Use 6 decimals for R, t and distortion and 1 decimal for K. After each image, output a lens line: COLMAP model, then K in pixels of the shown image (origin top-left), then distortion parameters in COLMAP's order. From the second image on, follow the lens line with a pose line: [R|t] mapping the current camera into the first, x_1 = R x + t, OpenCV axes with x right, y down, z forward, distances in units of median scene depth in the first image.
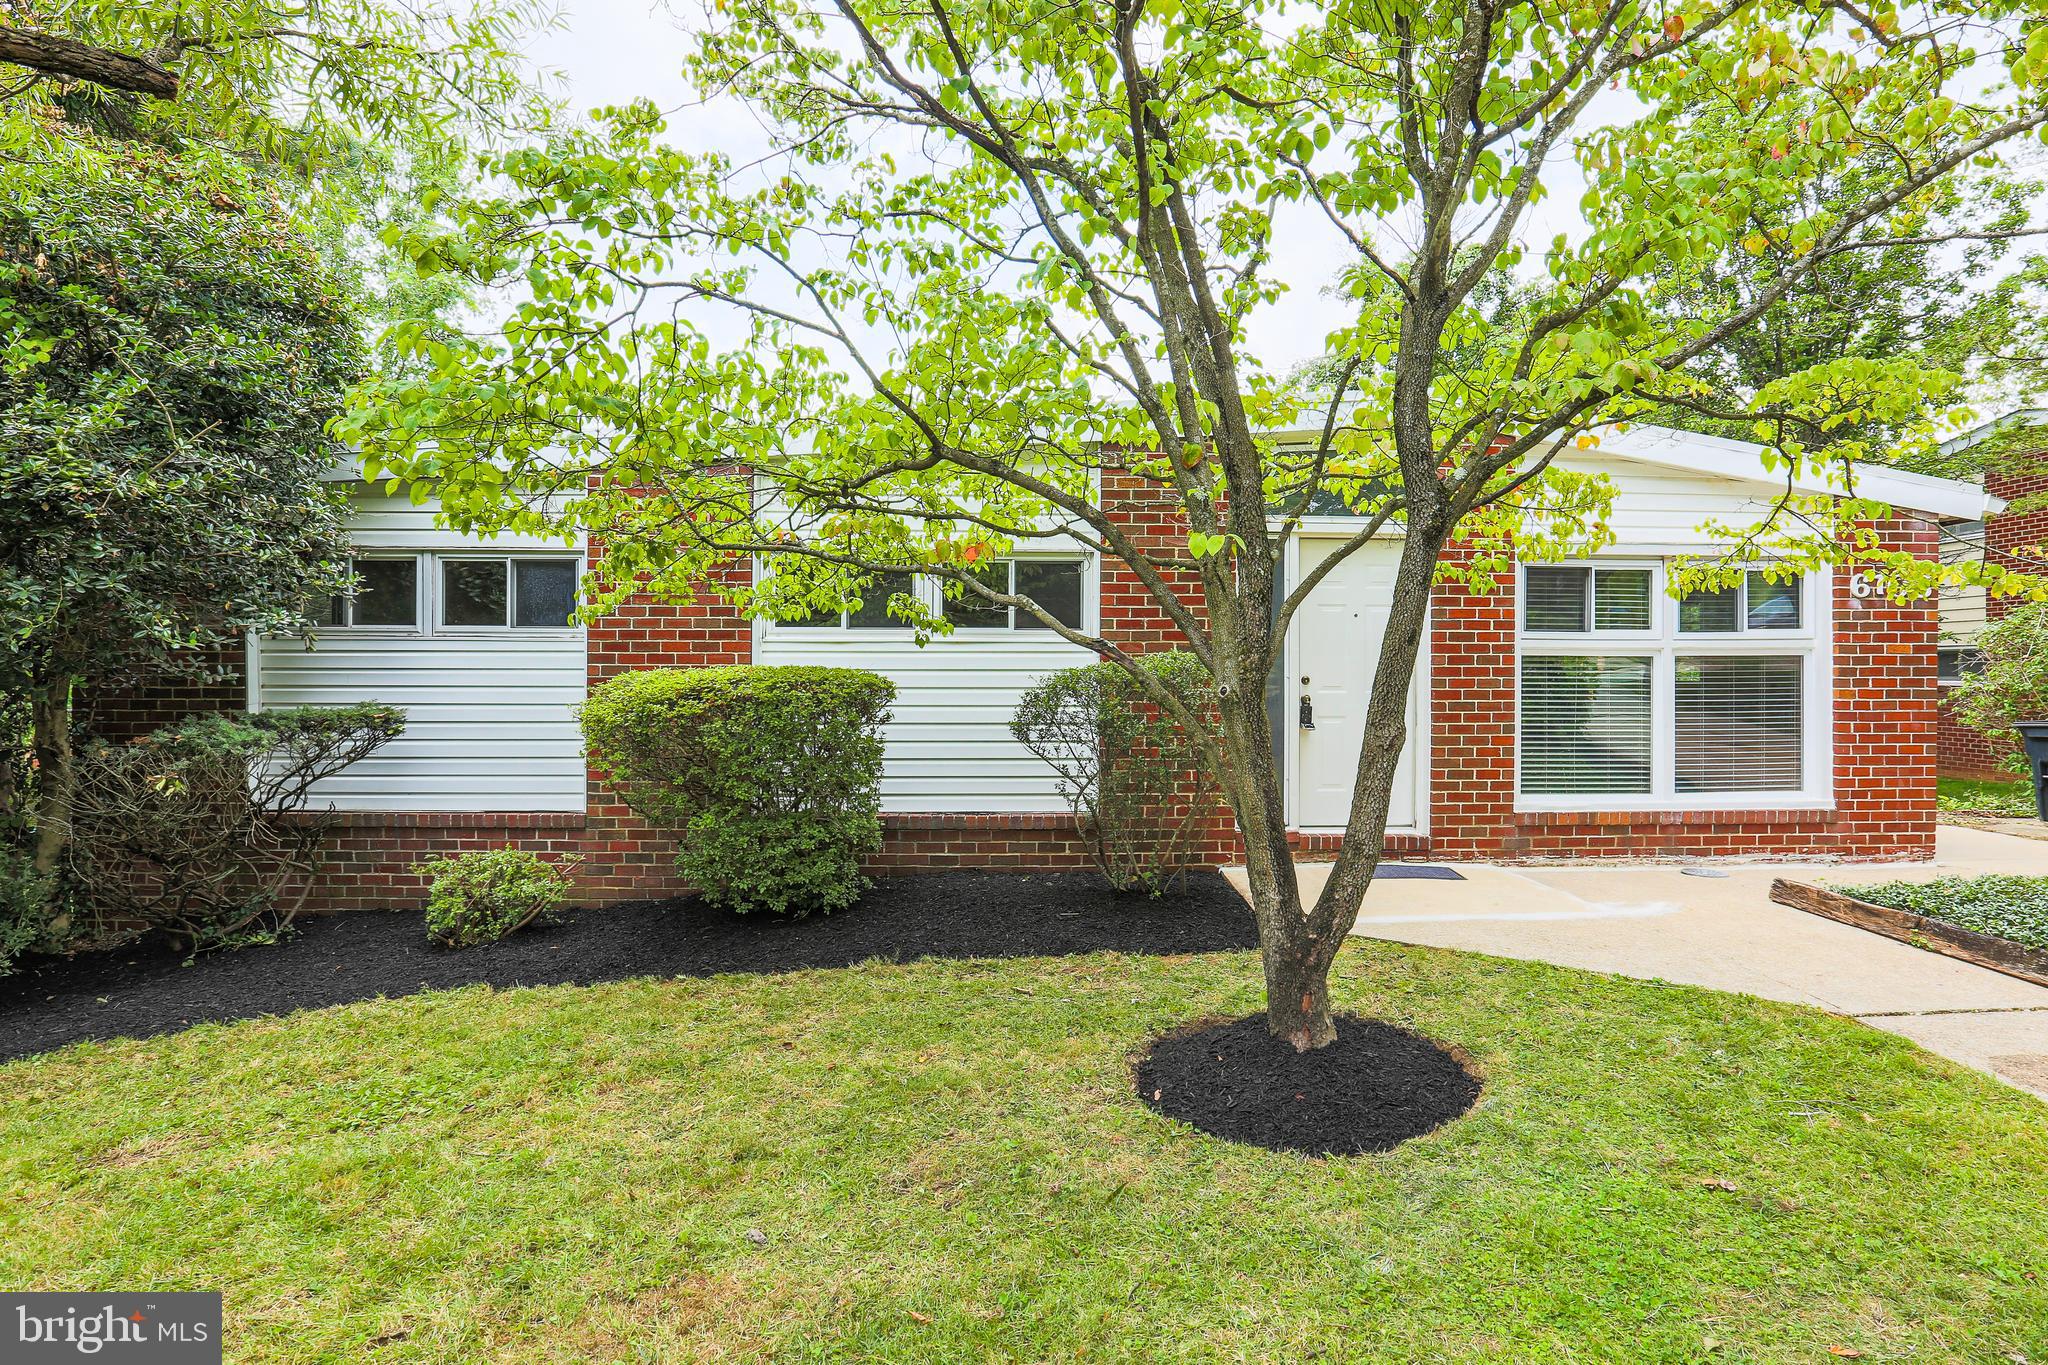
lens RADIAL K [[1019.4, 0, 1024.2], [0, 1019.4, 690.2], [0, 0, 1]] dist [-0.037829, 0.002748]
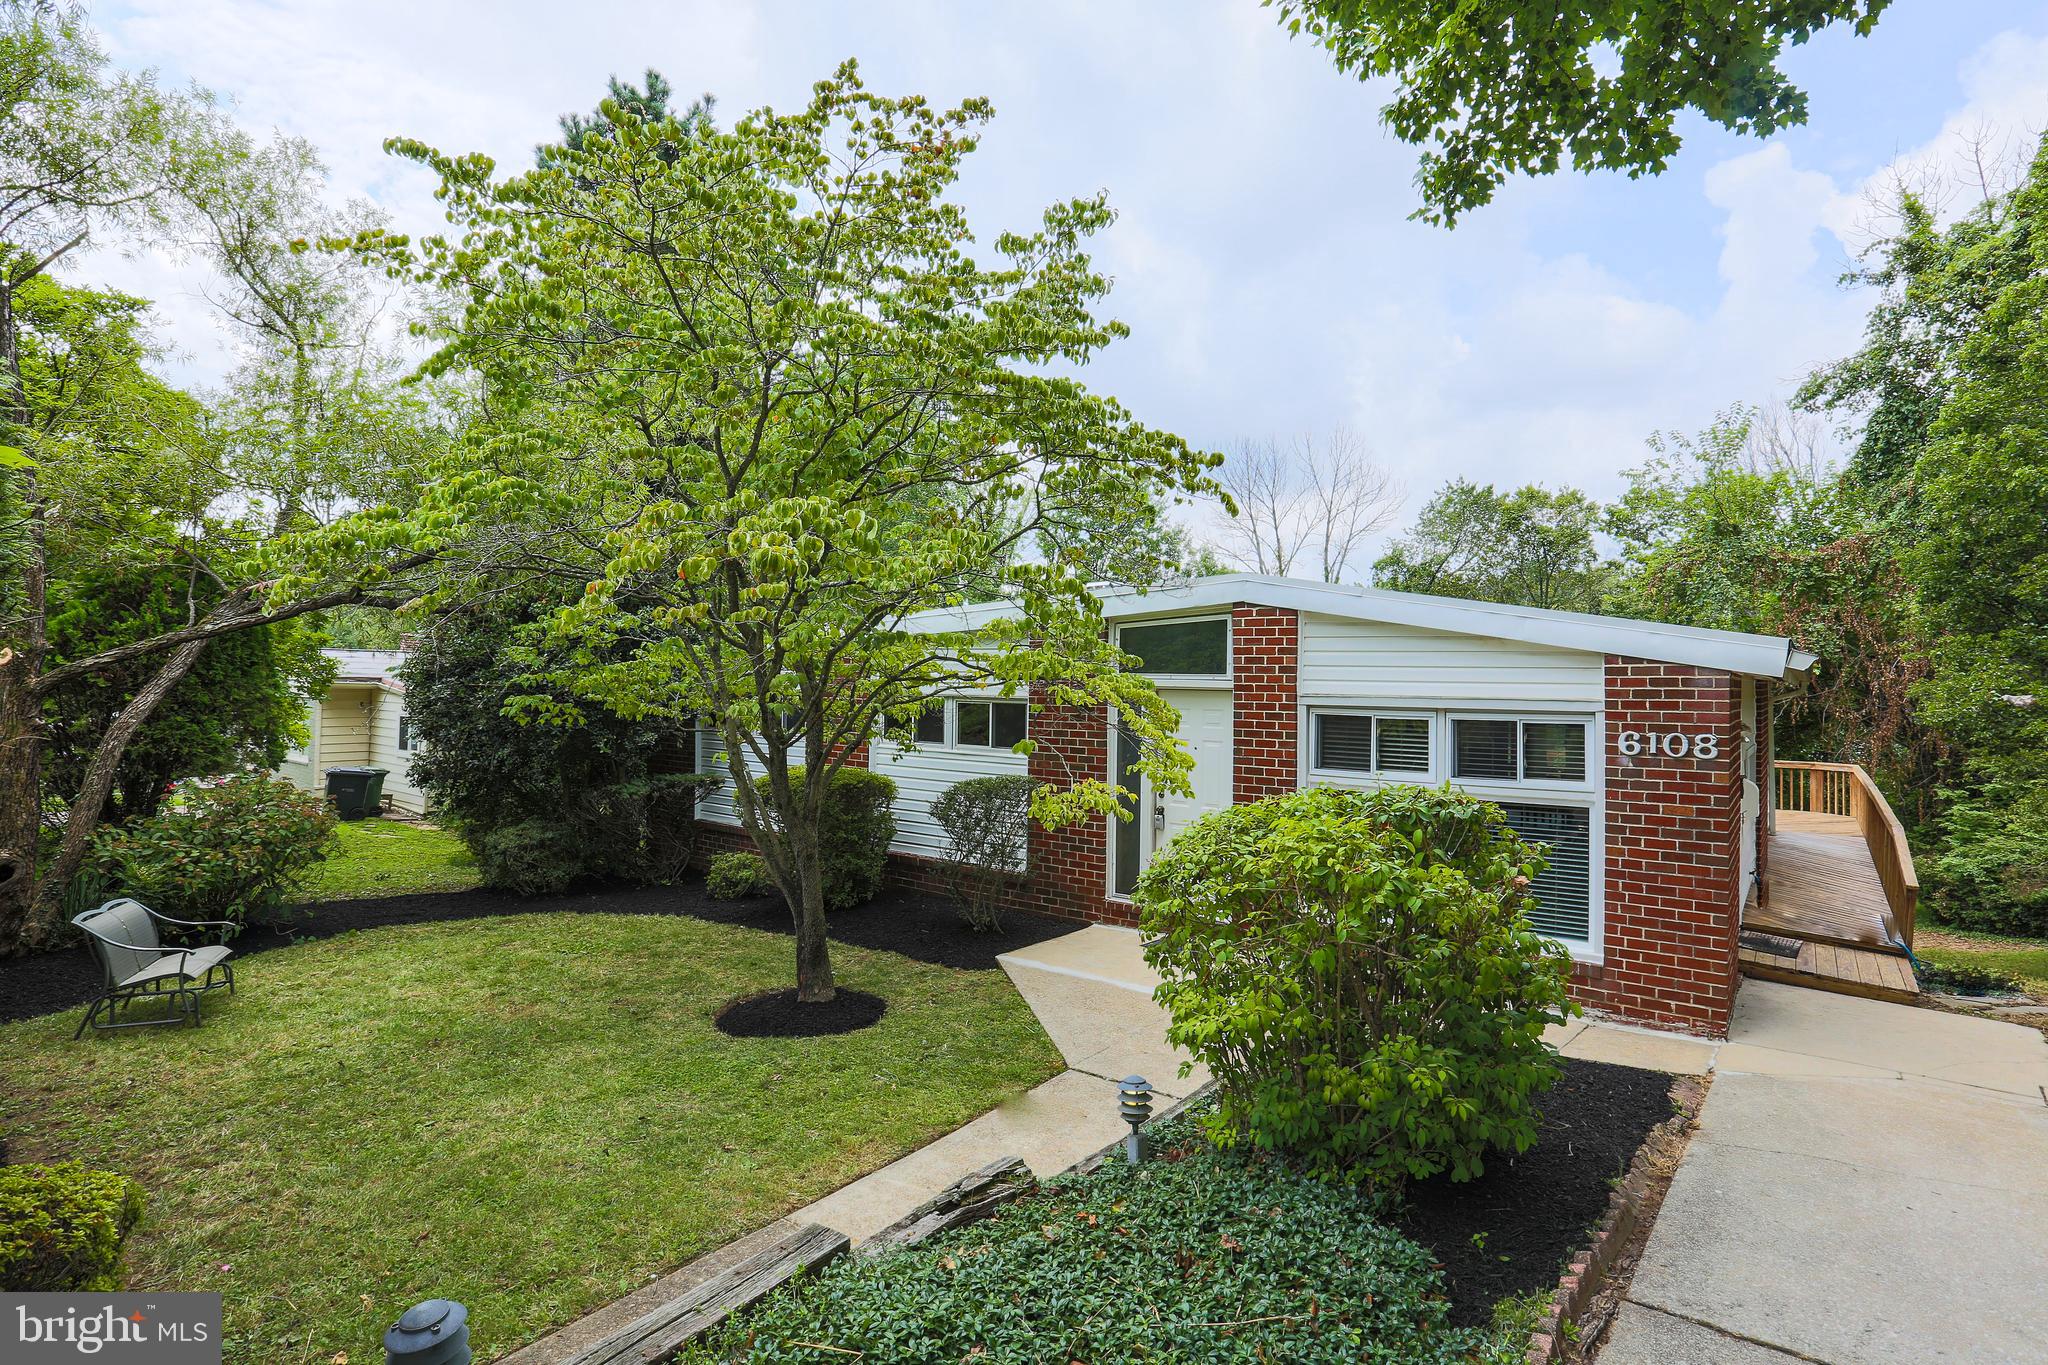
lens RADIAL K [[1019.4, 0, 1027.6], [0, 1019.4, 672.8], [0, 0, 1]] dist [-0.037829, 0.002748]
pose [[0.759477, 0.002083, -0.650531, 1.035579], [-0.011403, 0.999884, -0.010111, -0.158051], [0.650435, 0.015097, 0.759412, -0.148775]]
